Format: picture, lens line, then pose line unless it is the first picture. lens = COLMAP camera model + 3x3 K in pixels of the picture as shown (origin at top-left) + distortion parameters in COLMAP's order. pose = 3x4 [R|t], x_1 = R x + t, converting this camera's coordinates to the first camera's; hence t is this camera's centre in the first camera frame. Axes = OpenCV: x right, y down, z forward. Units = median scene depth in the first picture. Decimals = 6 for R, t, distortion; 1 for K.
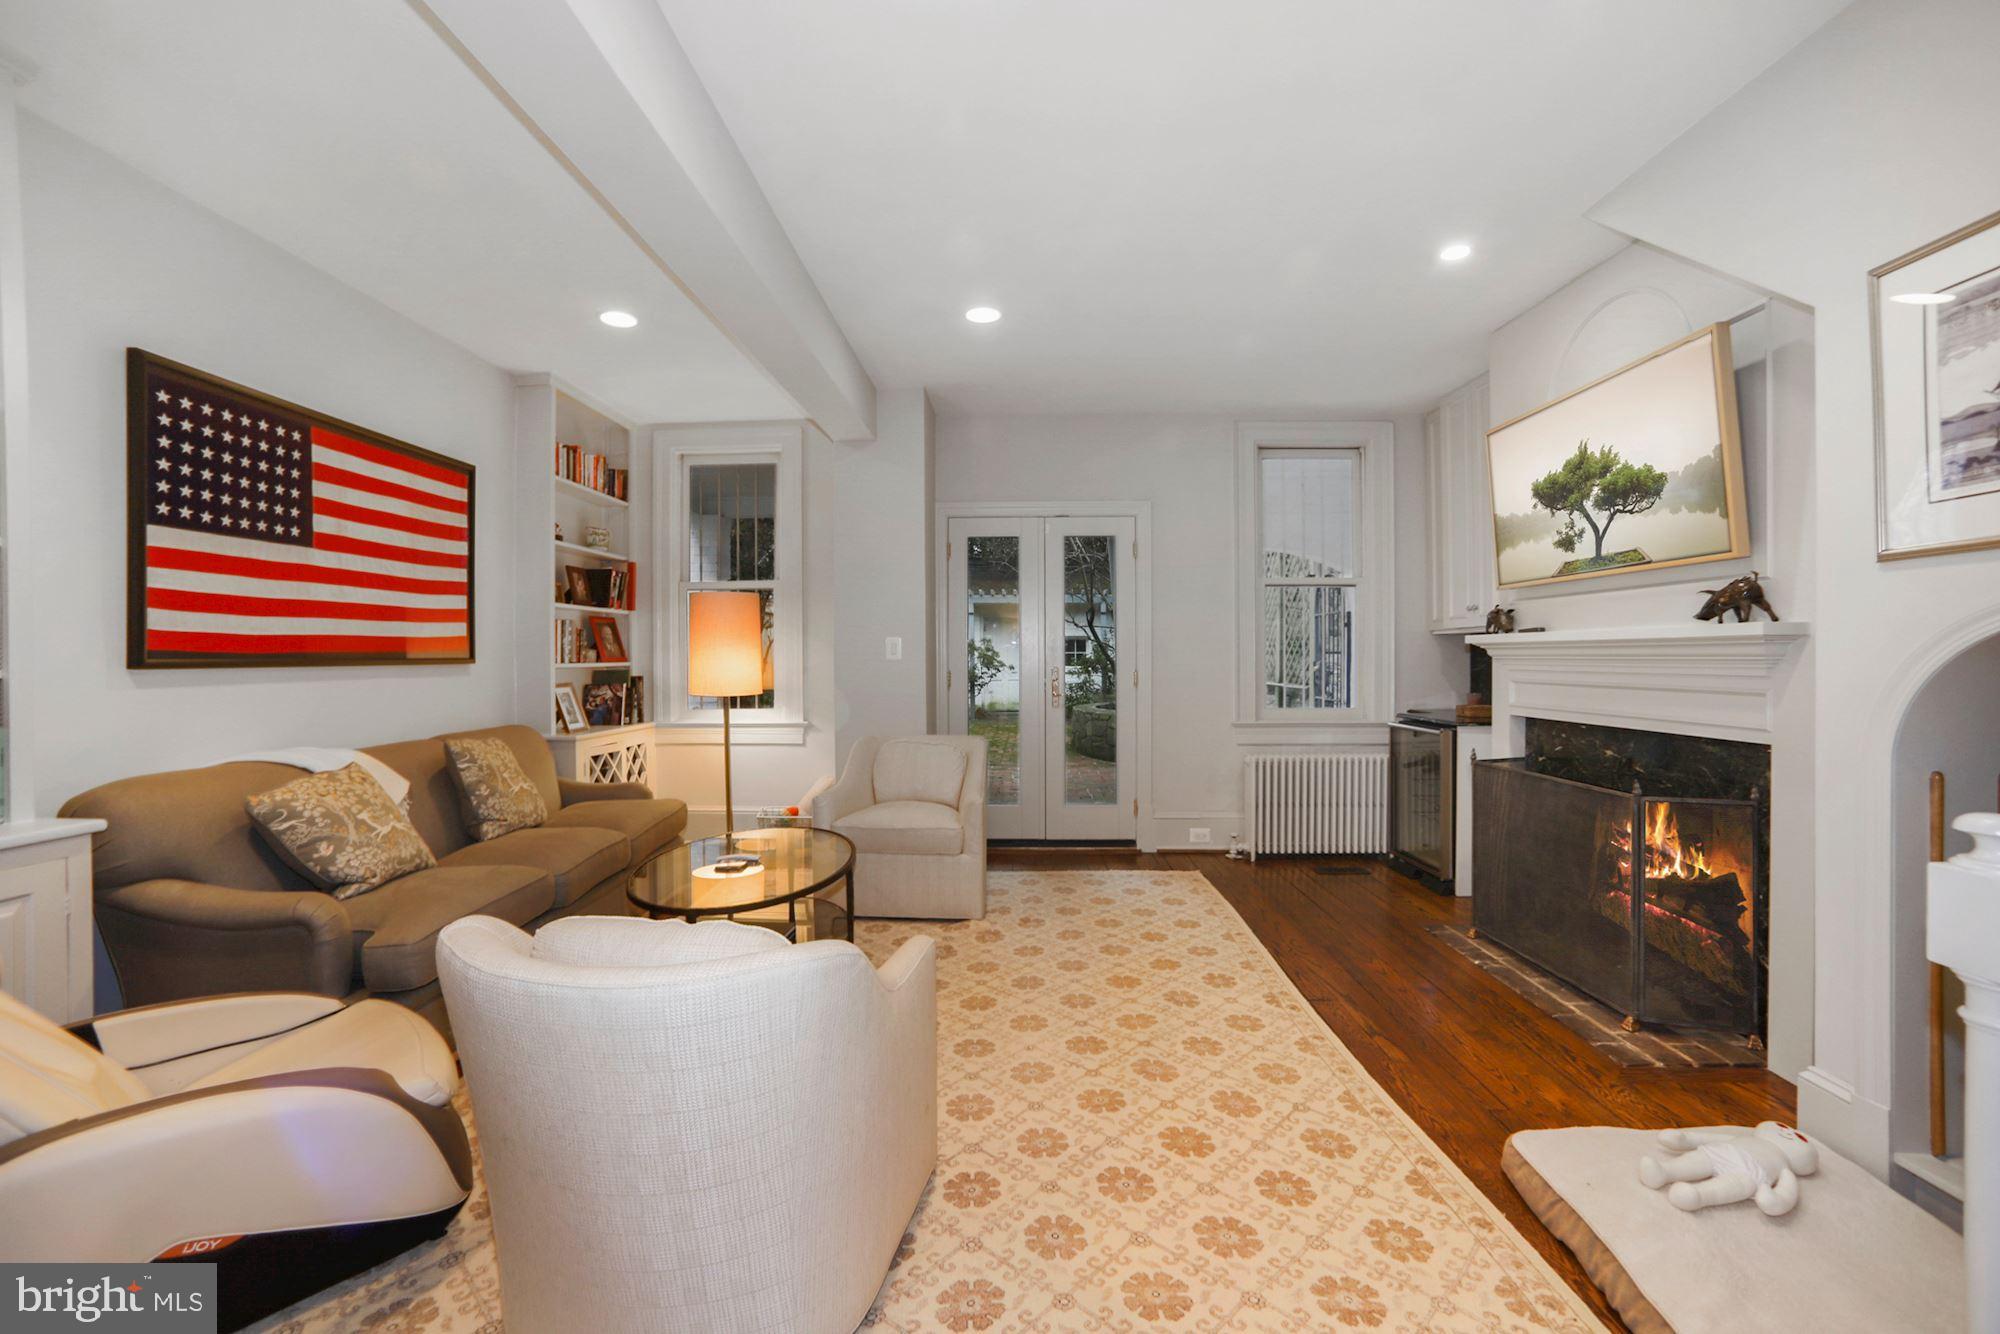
lens RADIAL K [[803.8, 0, 999.5], [0, 803.8, 656.3], [0, 0, 1]] dist [-0.013147, 0.002203]
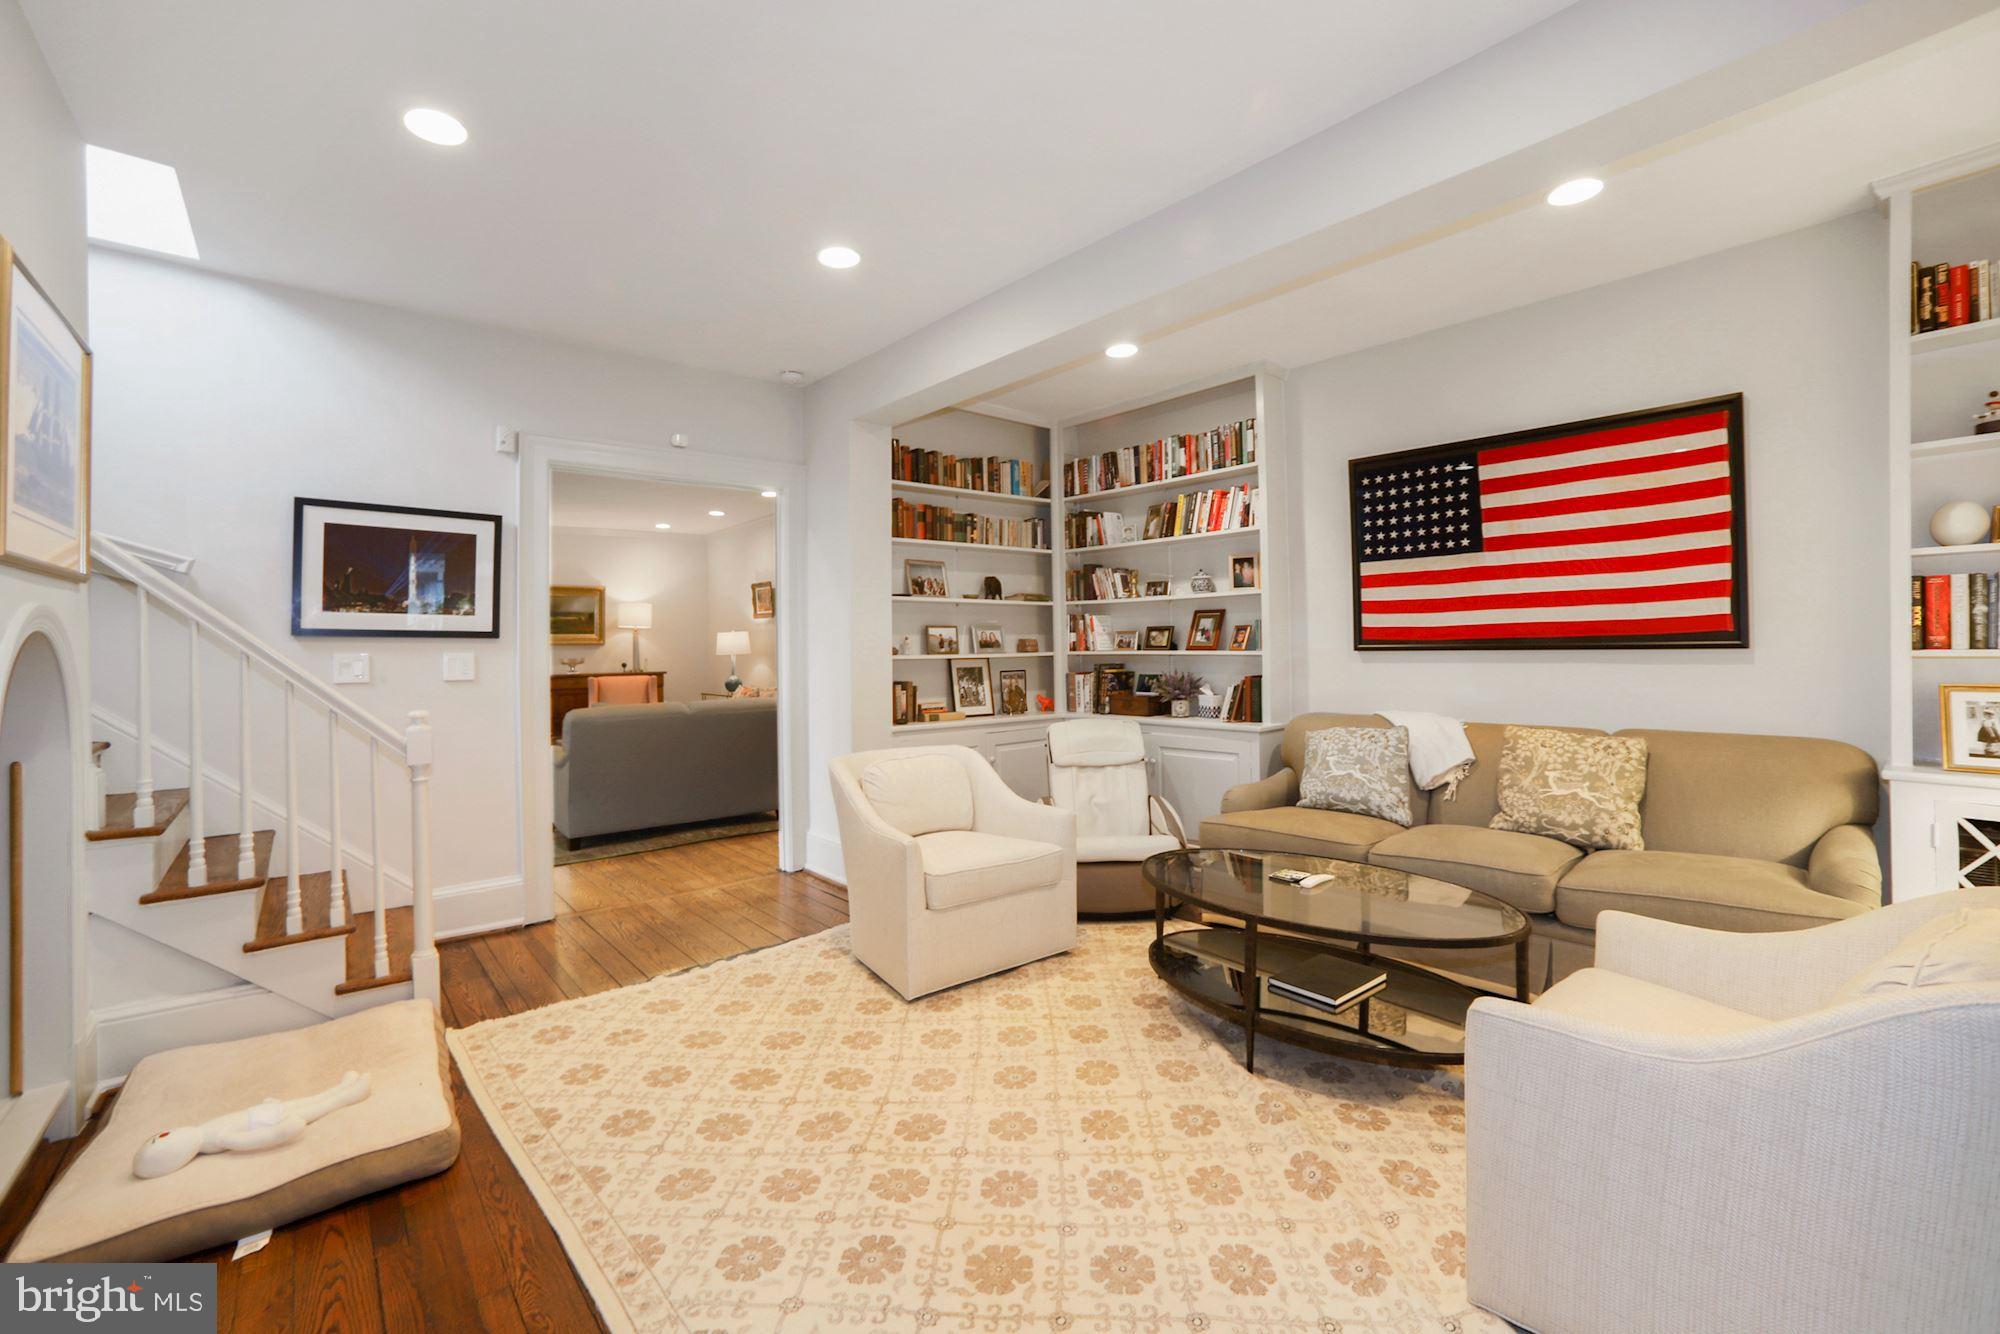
lens RADIAL K [[803.8, 0, 1003.7], [0, 803.8, 653.4], [0, 0, 1]] dist [-0.013147, 0.002203]
pose [[-0.714677, 0.020812, -0.699145, 0.606633], [0.015579, 0.999783, 0.013836, -0.012558], [0.699282, -0.001004, -0.714846, 1.631024]]
